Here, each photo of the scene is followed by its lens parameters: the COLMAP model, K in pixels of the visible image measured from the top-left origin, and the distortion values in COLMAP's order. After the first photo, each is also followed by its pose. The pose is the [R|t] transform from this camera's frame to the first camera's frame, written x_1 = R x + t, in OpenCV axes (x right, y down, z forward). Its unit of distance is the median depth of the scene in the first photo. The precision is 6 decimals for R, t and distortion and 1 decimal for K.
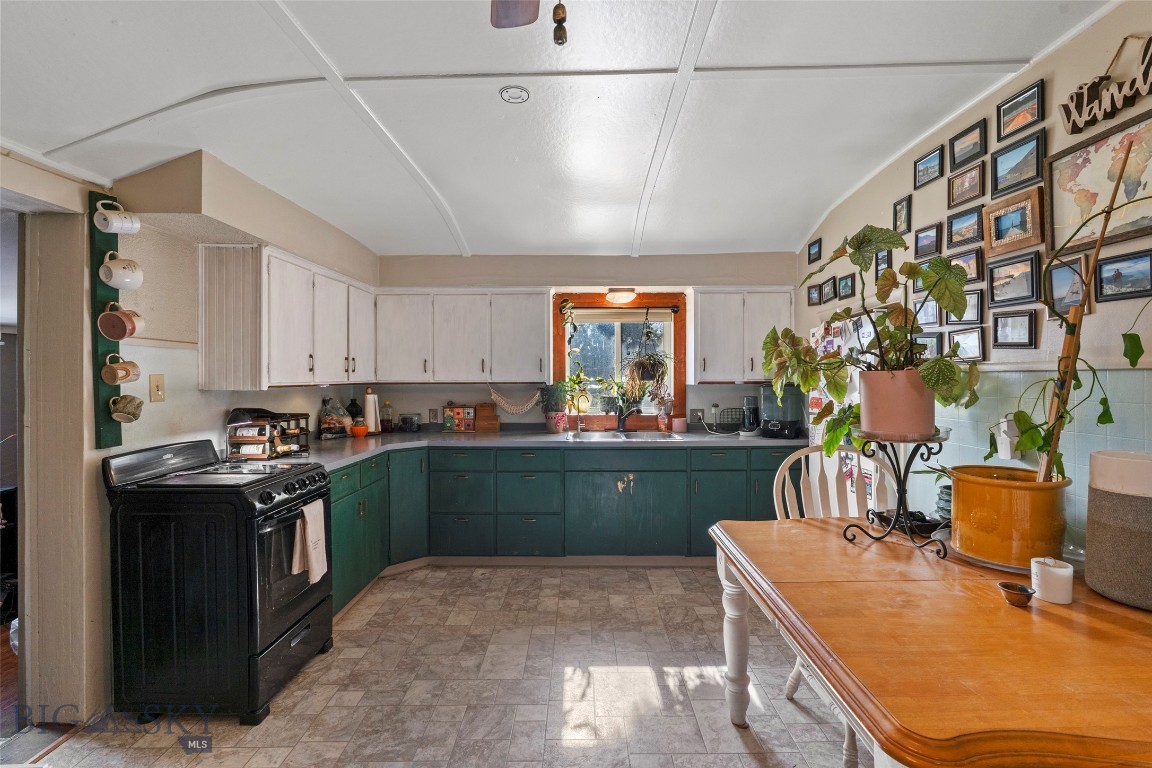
lens RADIAL K [[518.8, 0, 576.8], [0, 518.8, 379.1], [0, 0, 1]] dist [-0.009616, 0.003311]
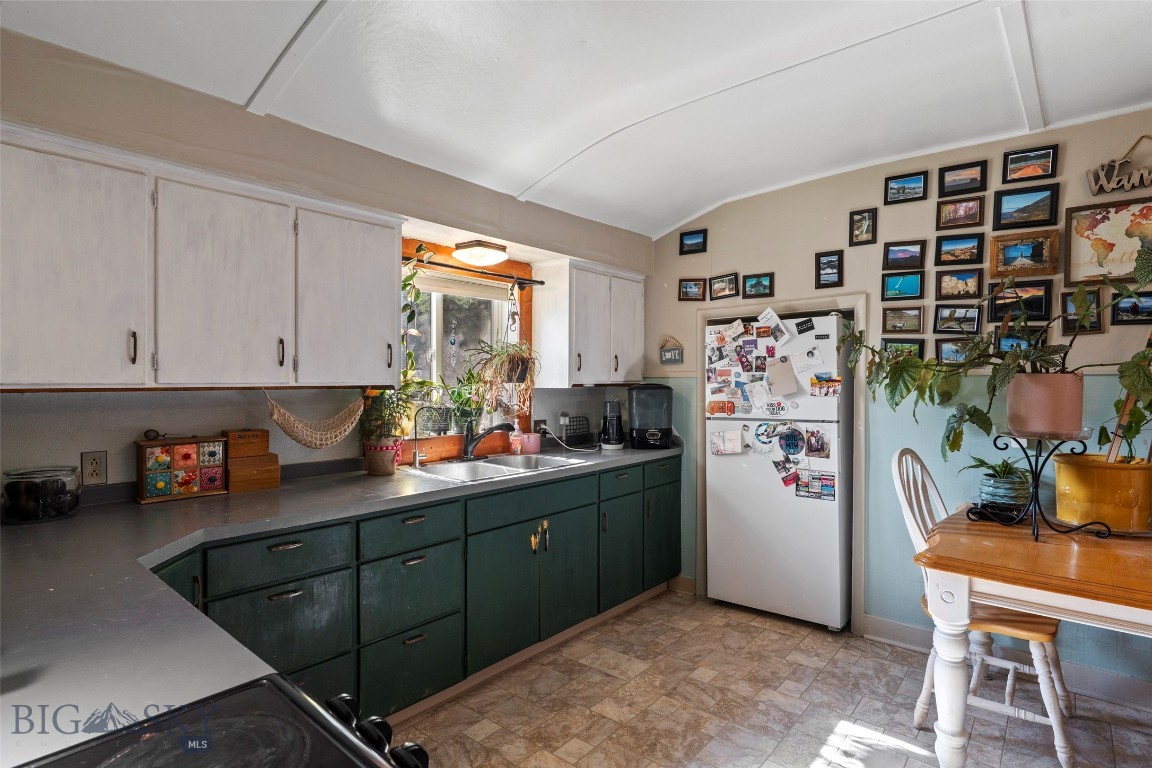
lens RADIAL K [[591.5, 0, 578.2], [0, 591.5, 383.5], [0, 0, 1]] dist [-0.003859, 0.003646]
pose [[0.636790, -0.001919, 0.771035, -0.792640], [-0.002552, 0.999986, 0.004597, 0.000301], [-0.771033, -0.004895, 0.636776, 0.808282]]
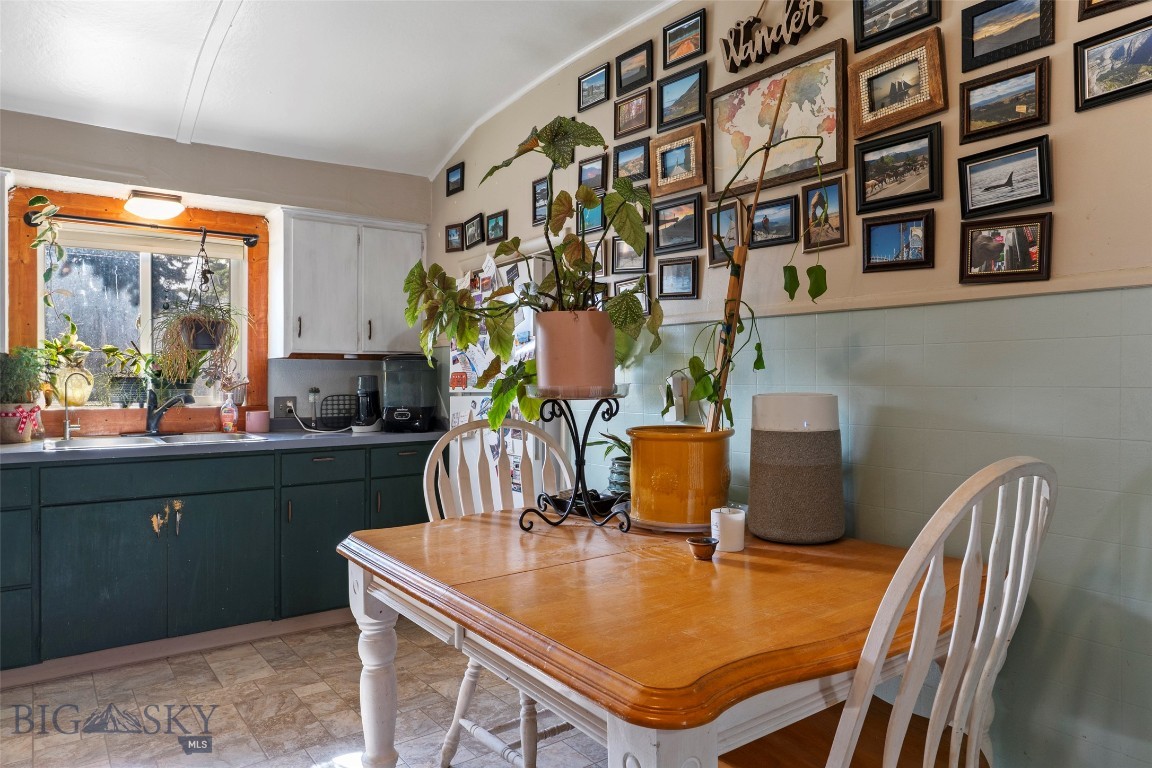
lens RADIAL K [[747.1, 0, 581.7], [0, 747.1, 380.0], [0, 0, 1]] dist [-0.003439, 0.001924]
pose [[0.800657, 0.003084, 0.599115, -0.065829], [-0.001770, 0.999995, -0.002783, 0.076354], [-0.599120, 0.001168, 0.800658, 0.044694]]
